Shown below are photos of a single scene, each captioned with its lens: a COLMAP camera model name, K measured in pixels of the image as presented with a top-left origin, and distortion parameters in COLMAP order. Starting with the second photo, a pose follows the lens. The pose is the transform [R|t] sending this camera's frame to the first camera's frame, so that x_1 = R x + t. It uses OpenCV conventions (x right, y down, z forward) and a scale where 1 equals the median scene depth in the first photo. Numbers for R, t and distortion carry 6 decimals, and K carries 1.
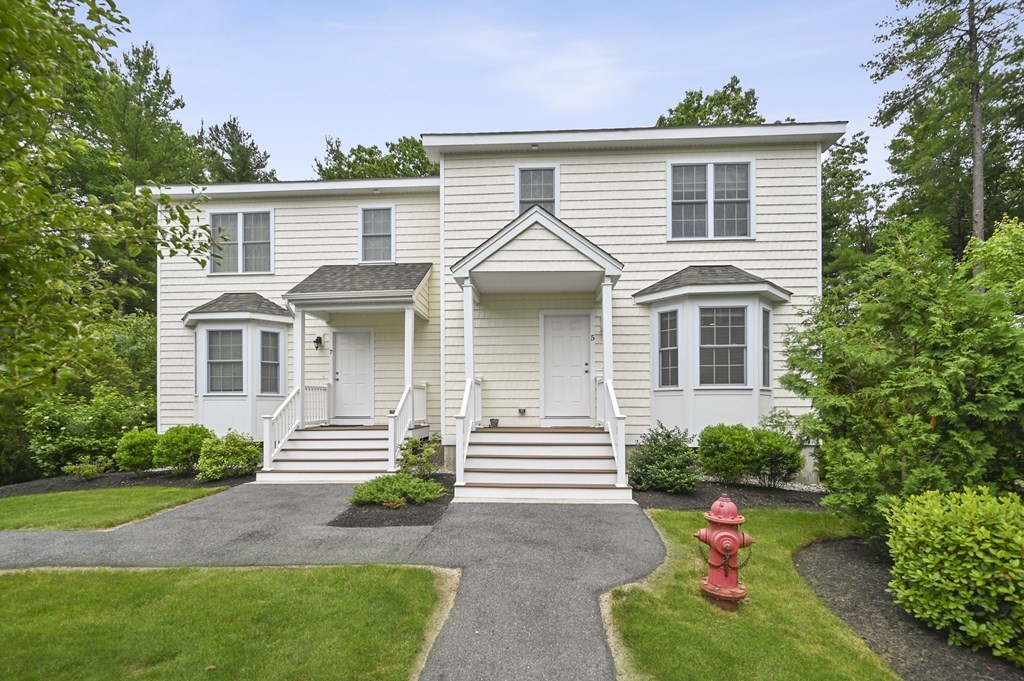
lens RADIAL K [[447.5, 0, 515.3], [0, 447.5, 407.2], [0, 0, 1]] dist [-0.000762, -0.000898]
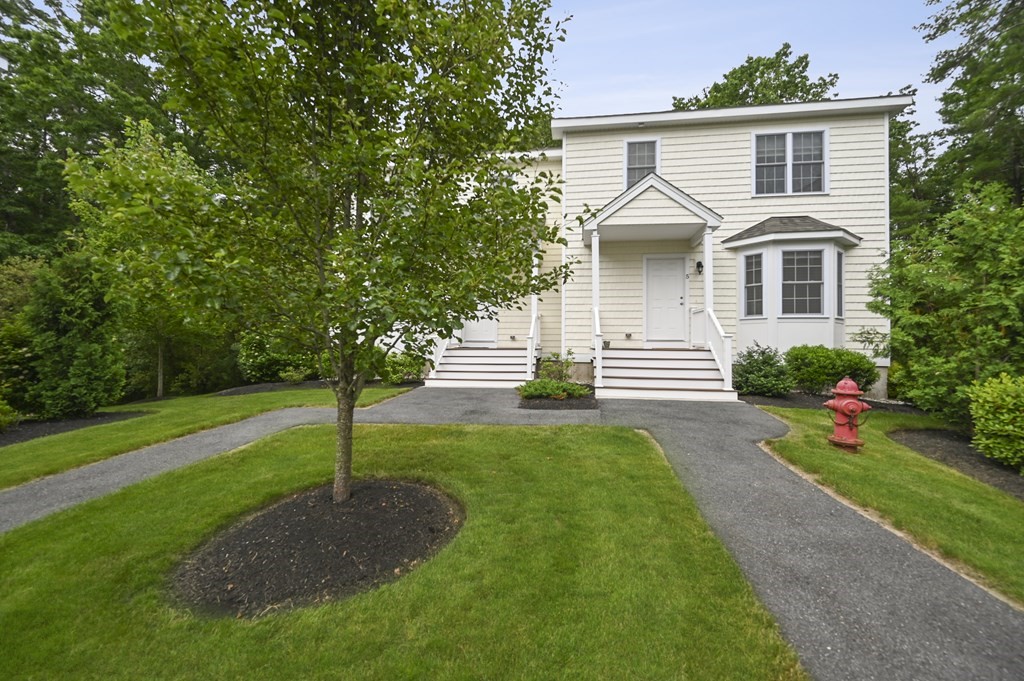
lens RADIAL K [[416.1, 0, 511.8], [0, 416.1, 340.2], [0, 0, 1]] dist [0.000148, 0.000409]
pose [[0.995531, 0.010424, -0.093854, -0.206846], [-0.011953, 0.999805, -0.015735, 0.046075], [0.093672, 0.016787, 0.995462, -0.191367]]
